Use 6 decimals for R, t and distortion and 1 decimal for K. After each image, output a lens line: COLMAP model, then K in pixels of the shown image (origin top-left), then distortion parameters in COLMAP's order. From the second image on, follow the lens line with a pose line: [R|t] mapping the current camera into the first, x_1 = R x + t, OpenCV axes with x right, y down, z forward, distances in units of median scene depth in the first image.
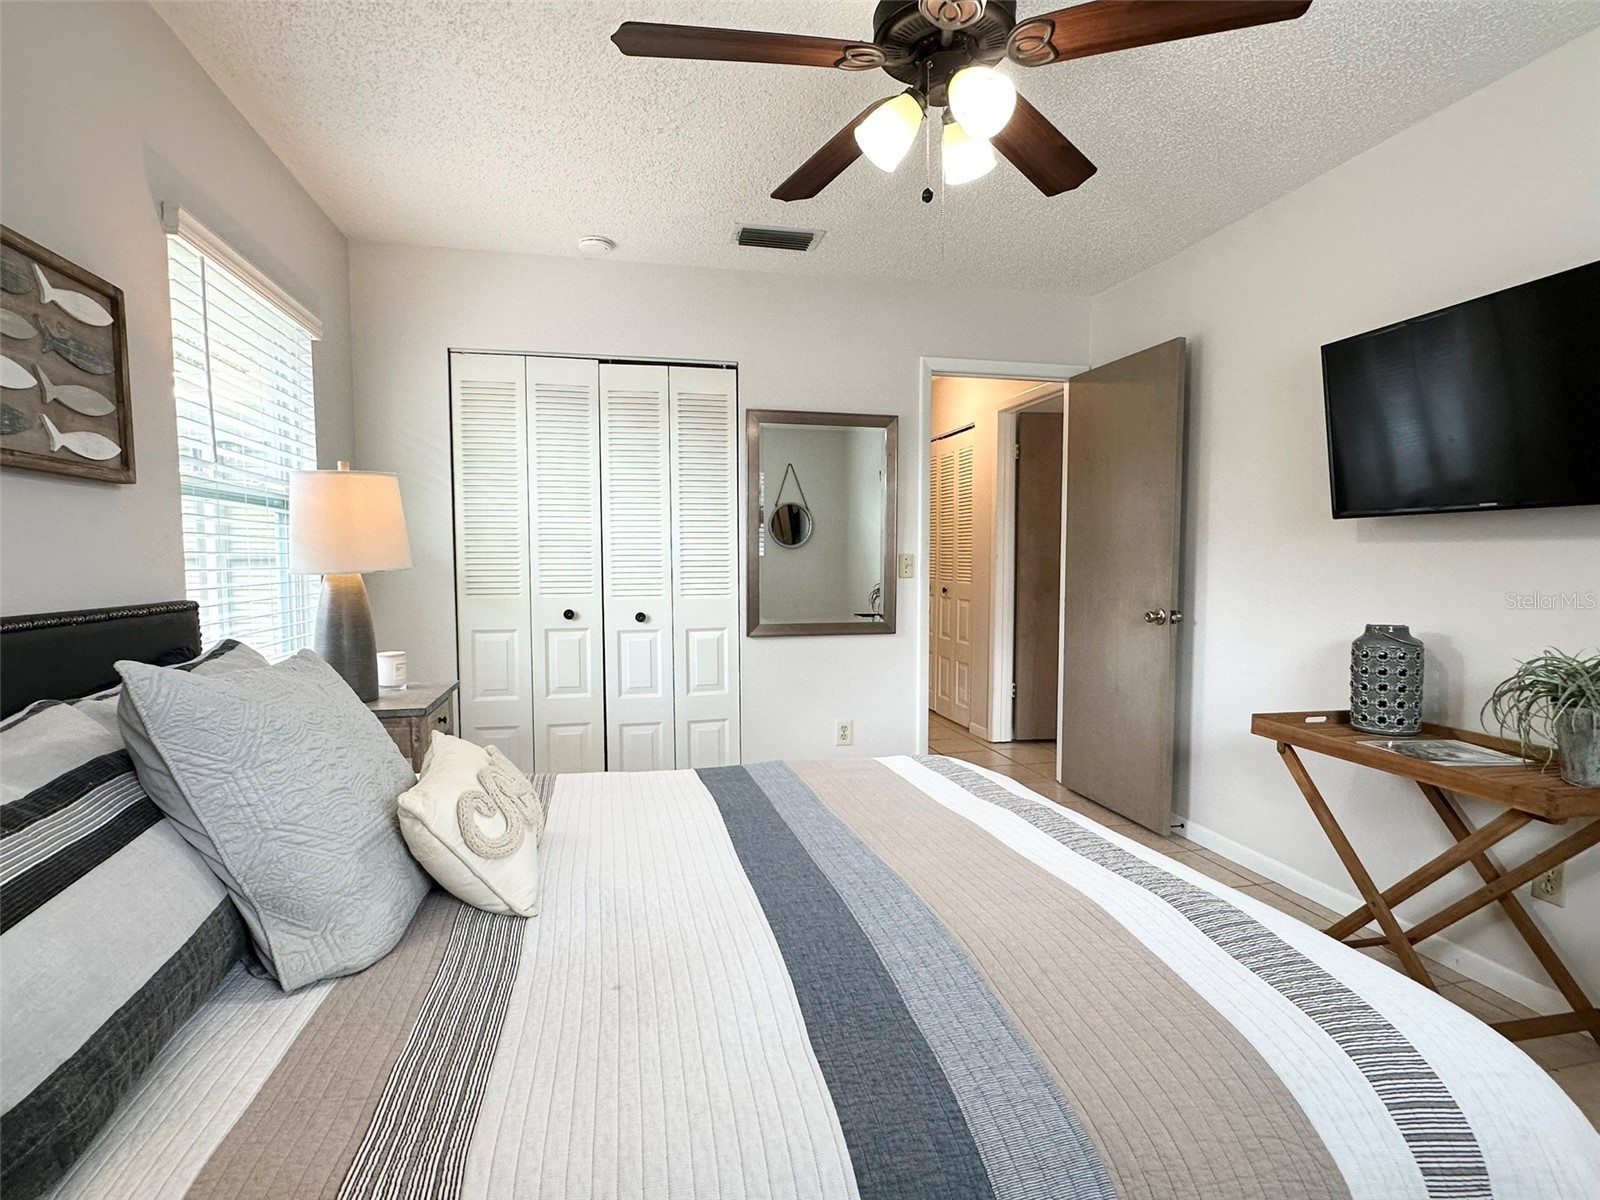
lens RADIAL K [[789.7, 0, 799.0], [0, 789.7, 601.3], [0, 0, 1]] dist [0.000490, -0.000501]
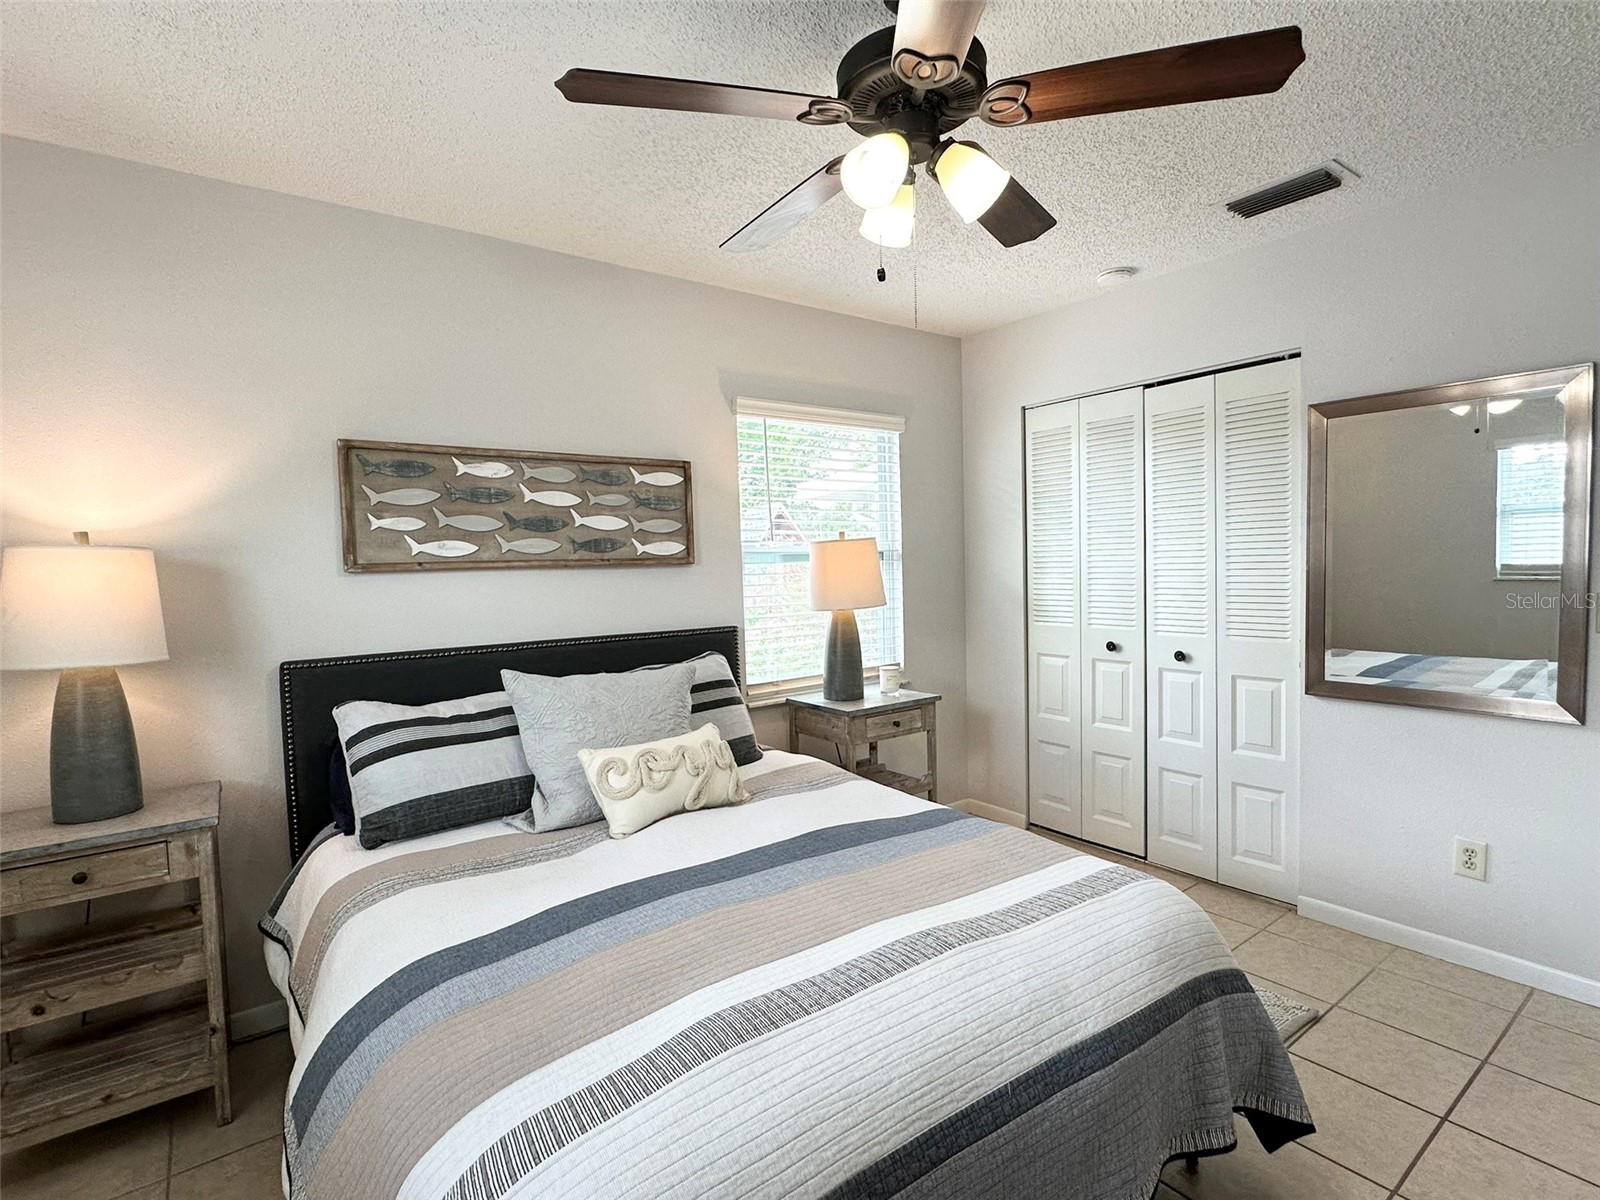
lens RADIAL K [[789.7, 0, 800.8], [0, 789.7, 603.6], [0, 0, 1]] dist [0.000490, -0.000501]
pose [[0.408996, 0.041570, -0.911589, 0.461025], [-0.029081, 0.999048, 0.032510, -0.058951], [0.912073, 0.013213, 0.409816, 0.225469]]
